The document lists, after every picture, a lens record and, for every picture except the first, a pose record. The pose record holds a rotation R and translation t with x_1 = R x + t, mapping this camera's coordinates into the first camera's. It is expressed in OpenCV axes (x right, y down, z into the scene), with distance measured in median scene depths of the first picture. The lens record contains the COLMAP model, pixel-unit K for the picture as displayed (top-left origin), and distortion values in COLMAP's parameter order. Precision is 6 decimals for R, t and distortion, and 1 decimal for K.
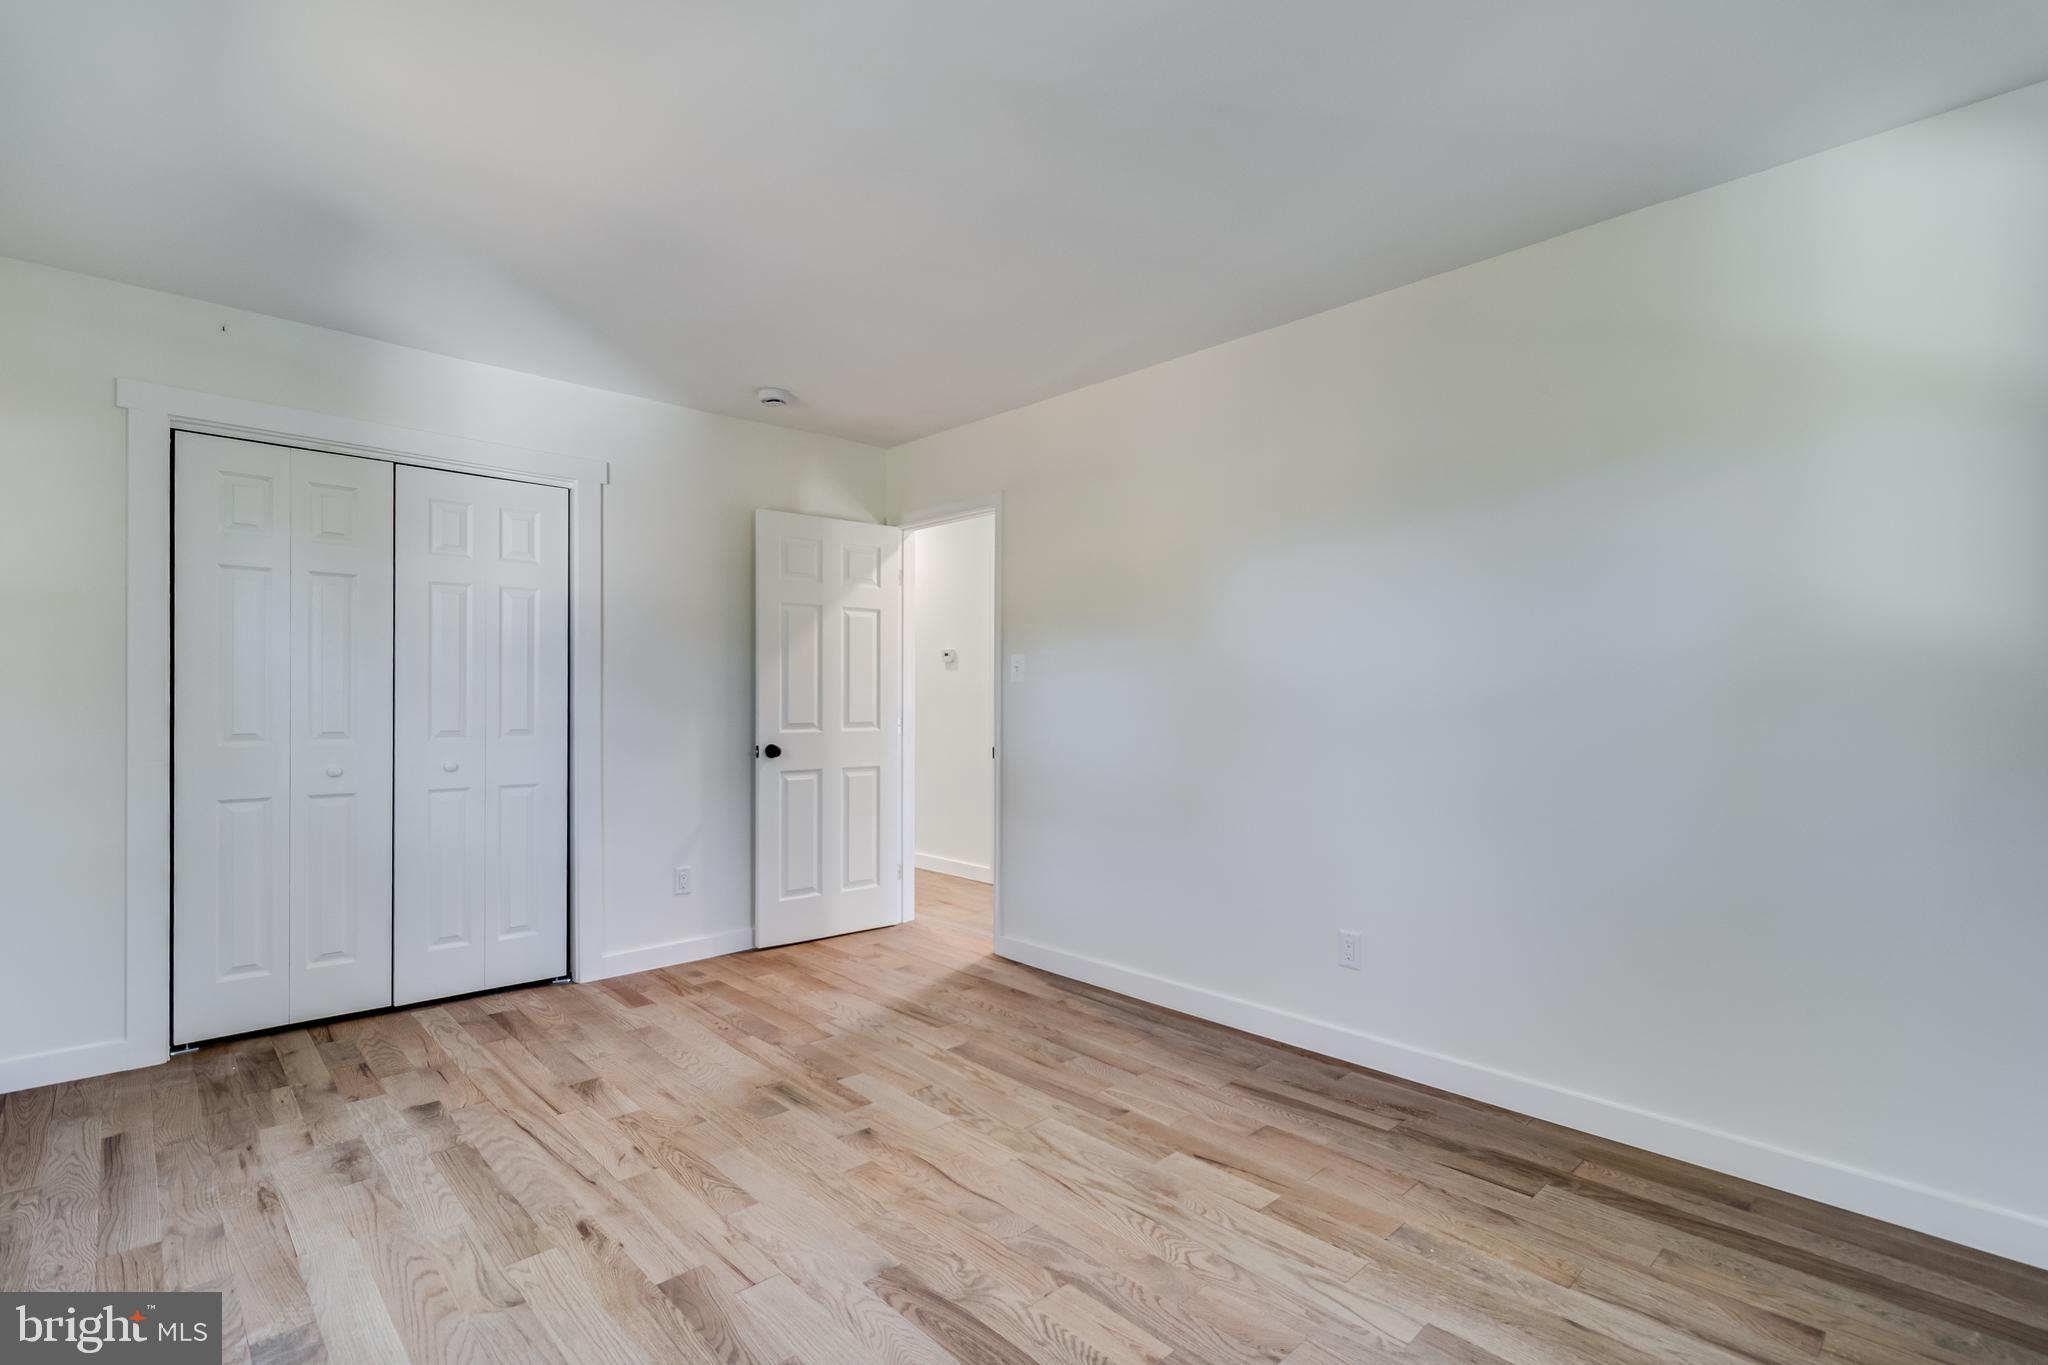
lens RADIAL K [[953.3, 0, 1024.0], [0, 953.3, 682.5], [0, 0, 1]] dist [0.000172, 0.000179]
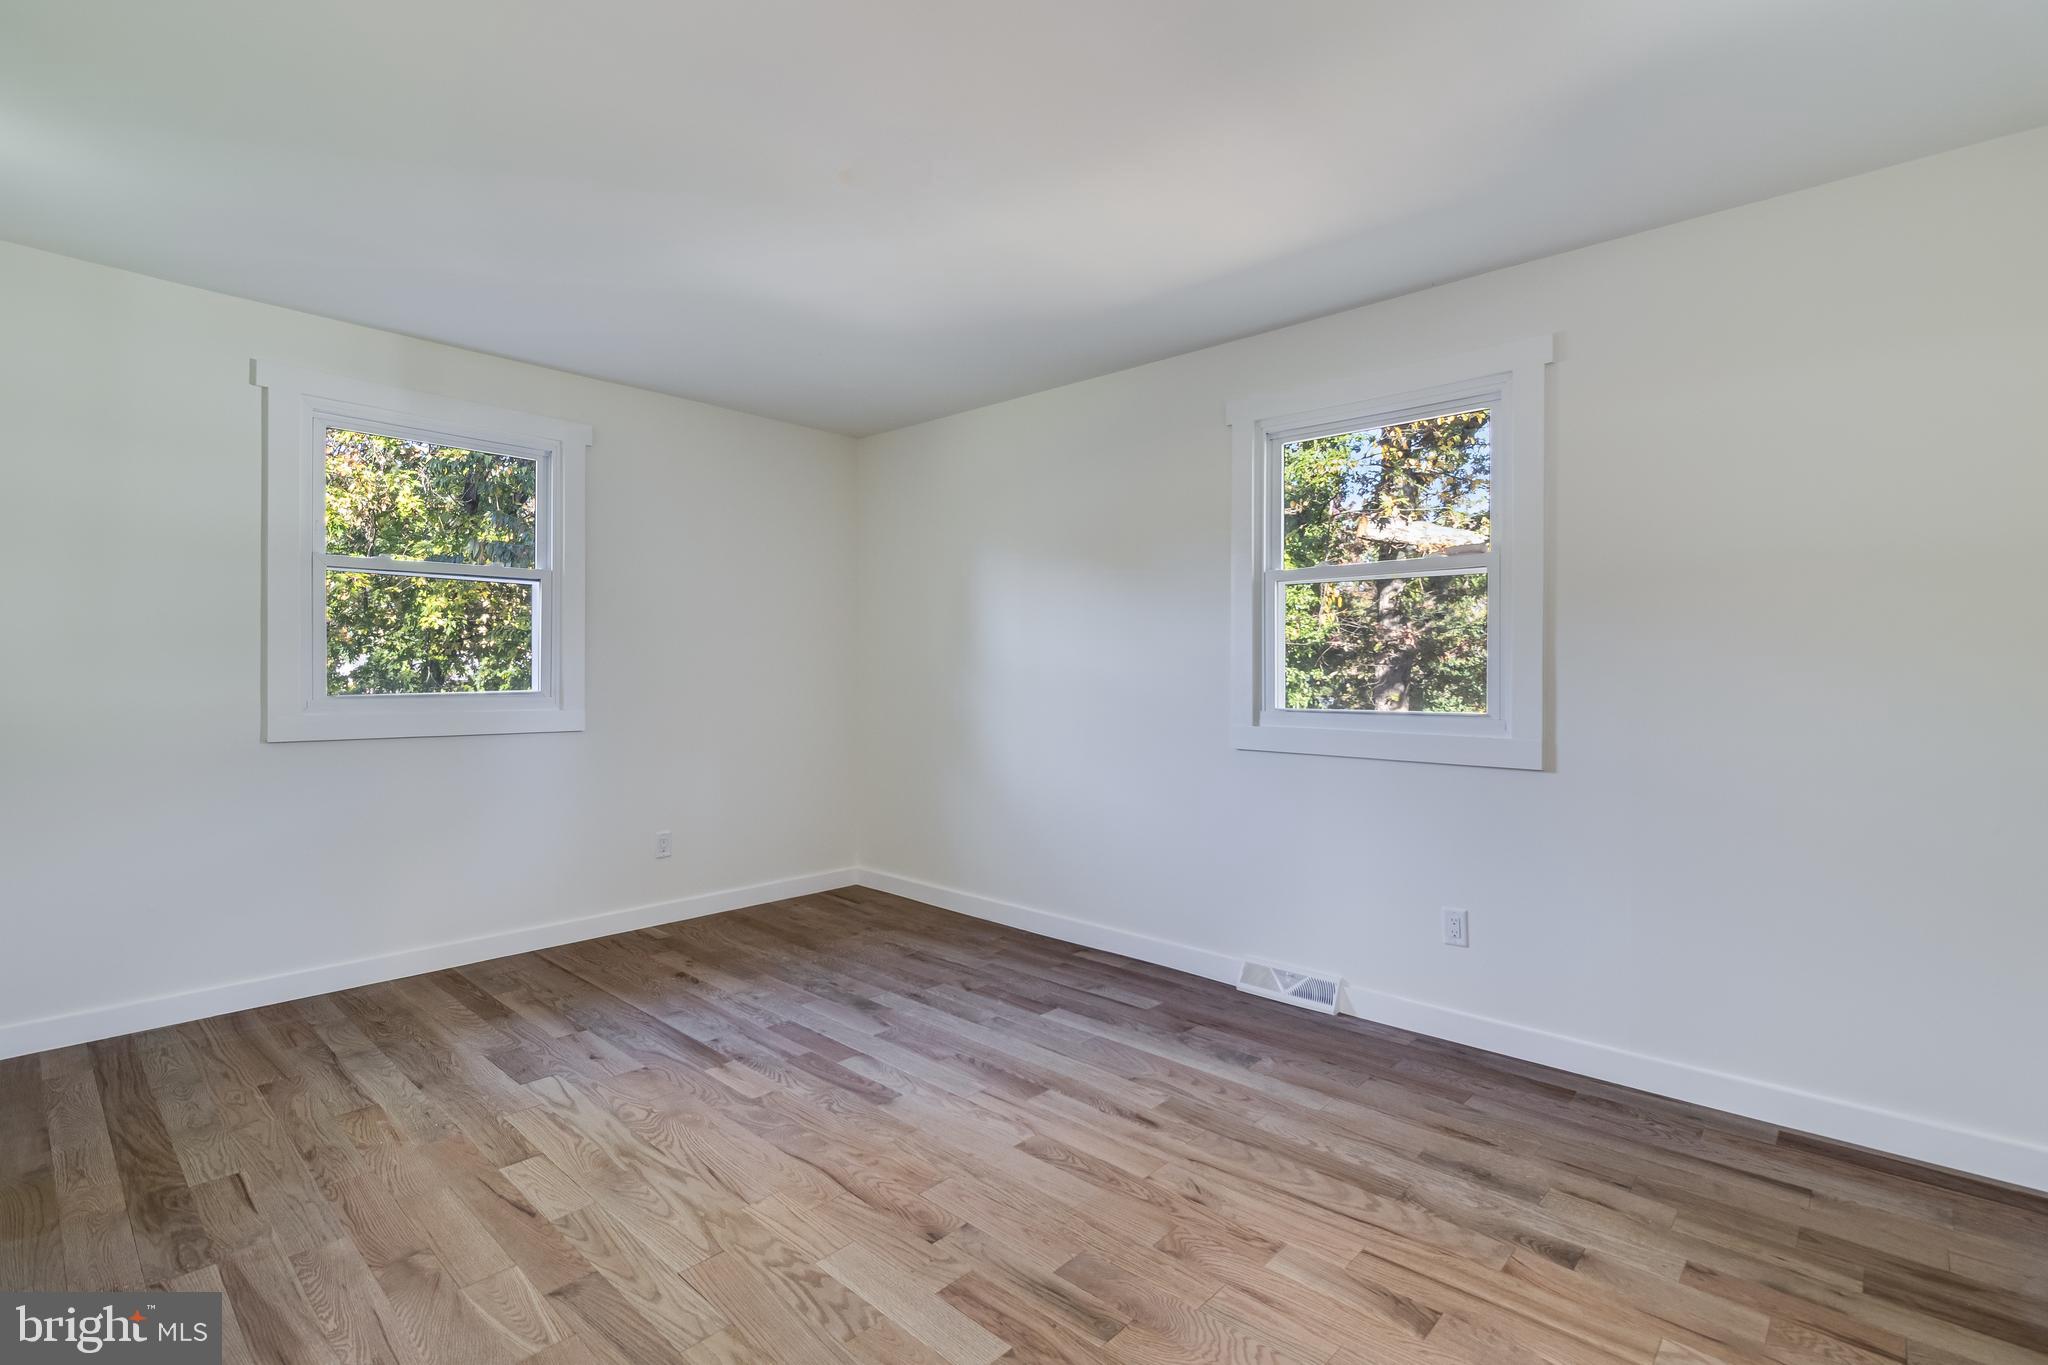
lens RADIAL K [[953.3, 0, 1024.0], [0, 953.3, 682.5], [0, 0, 1]] dist [0.000172, 0.000179]
pose [[-0.997749, -0.006633, -0.066731, -0.205695], [-0.006847, 0.999972, 0.002975, 0.020505], [0.066710, 0.003426, -0.997767, 1.986711]]
